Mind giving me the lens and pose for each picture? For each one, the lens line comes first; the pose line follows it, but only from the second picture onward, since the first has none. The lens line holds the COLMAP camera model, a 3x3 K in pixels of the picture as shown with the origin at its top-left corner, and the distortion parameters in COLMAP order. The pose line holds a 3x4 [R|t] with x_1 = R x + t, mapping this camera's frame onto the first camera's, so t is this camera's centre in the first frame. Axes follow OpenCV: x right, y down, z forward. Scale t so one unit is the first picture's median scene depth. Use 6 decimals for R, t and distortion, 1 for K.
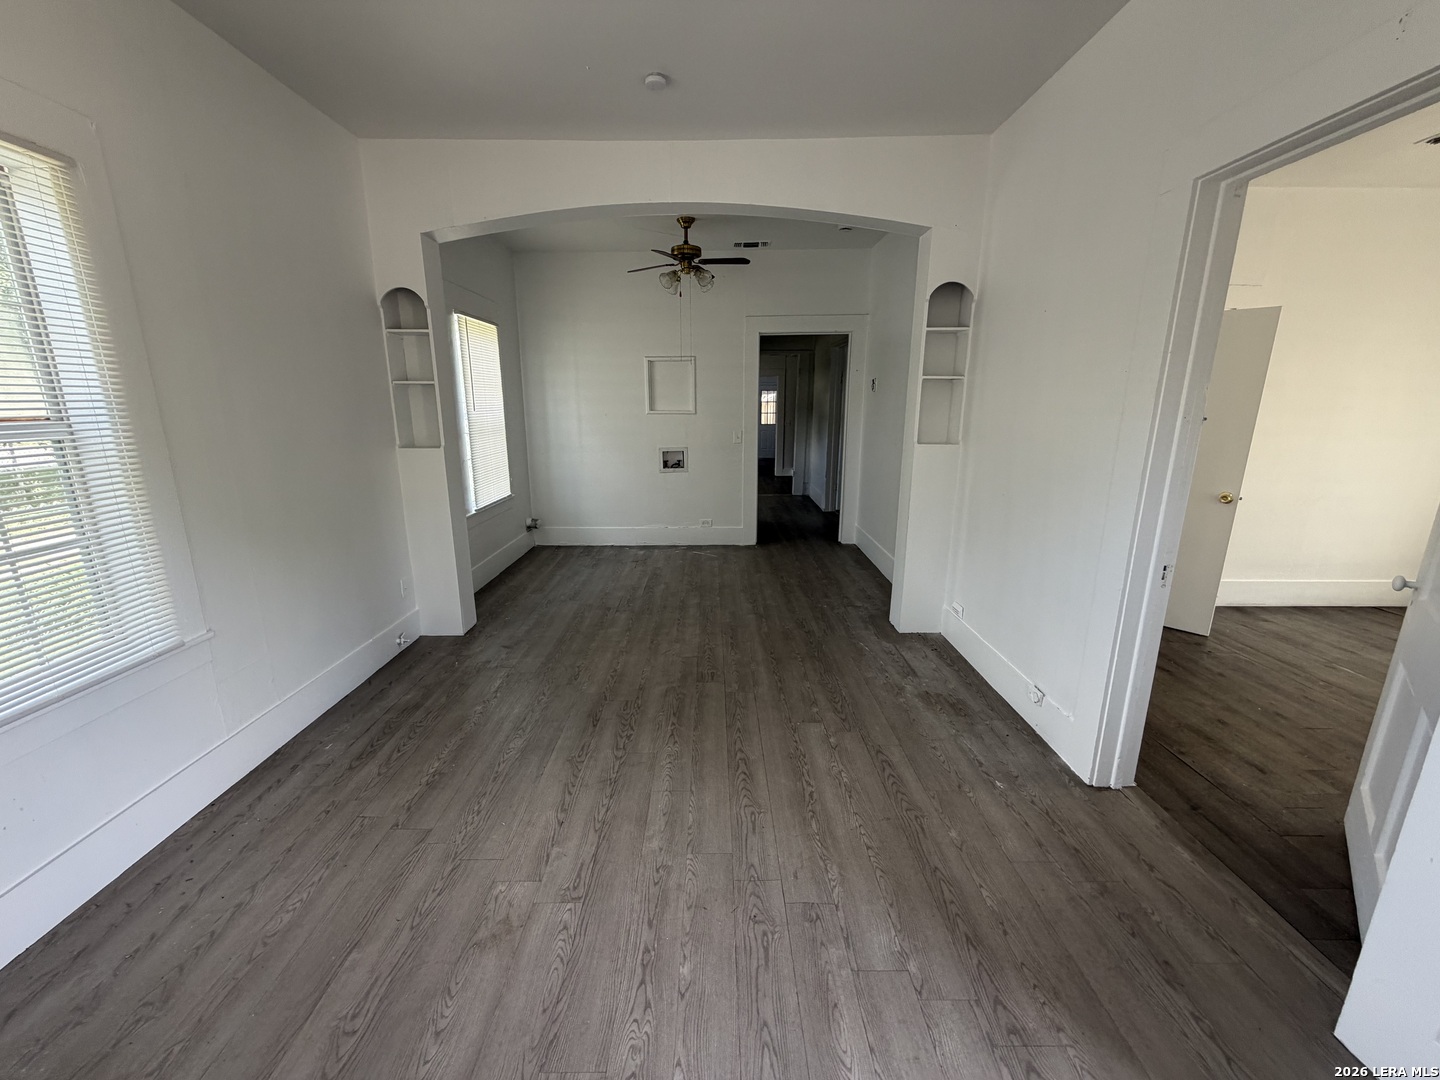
lens RADIAL K [[575.3, 0, 714.1], [0, 575.3, 537.7], [0, 0, 1]] dist [0.003919, -0.000358]
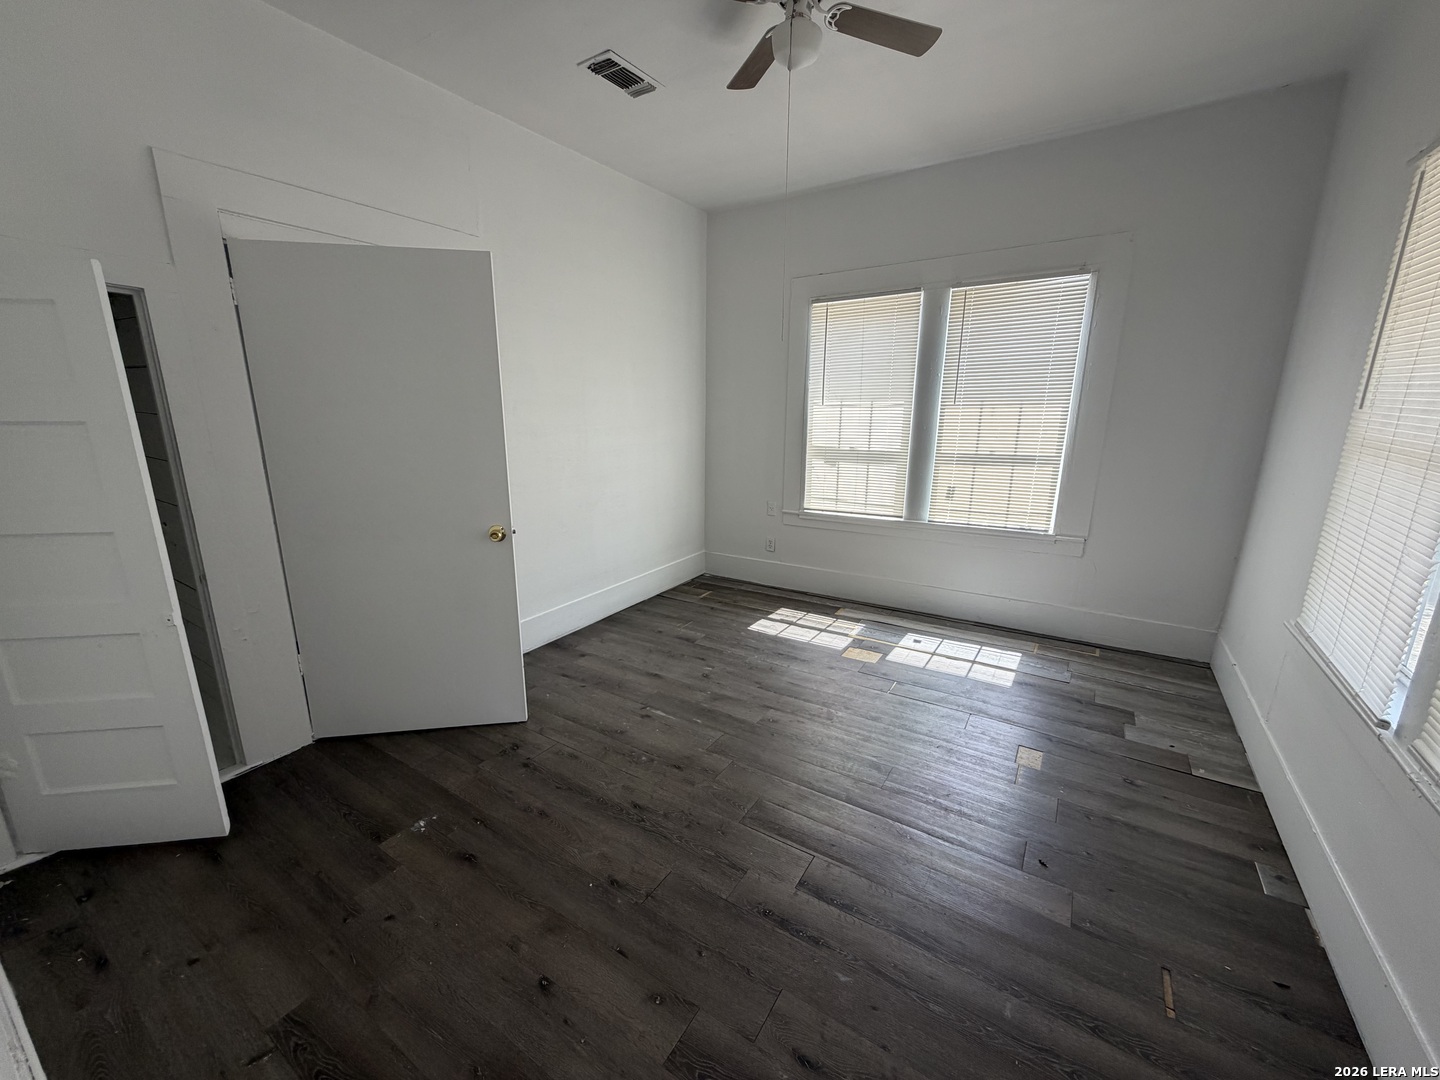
lens RADIAL K [[575.3, 0, 715.9], [0, 575.3, 536.8], [0, 0, 1]] dist [0.003919, -0.000358]
pose [[0.540569, -0.207621, 0.815278, 0.460793], [0.191632, 0.973982, 0.120976, -0.096687], [-0.819184, 0.090838, 0.566292, 0.392549]]
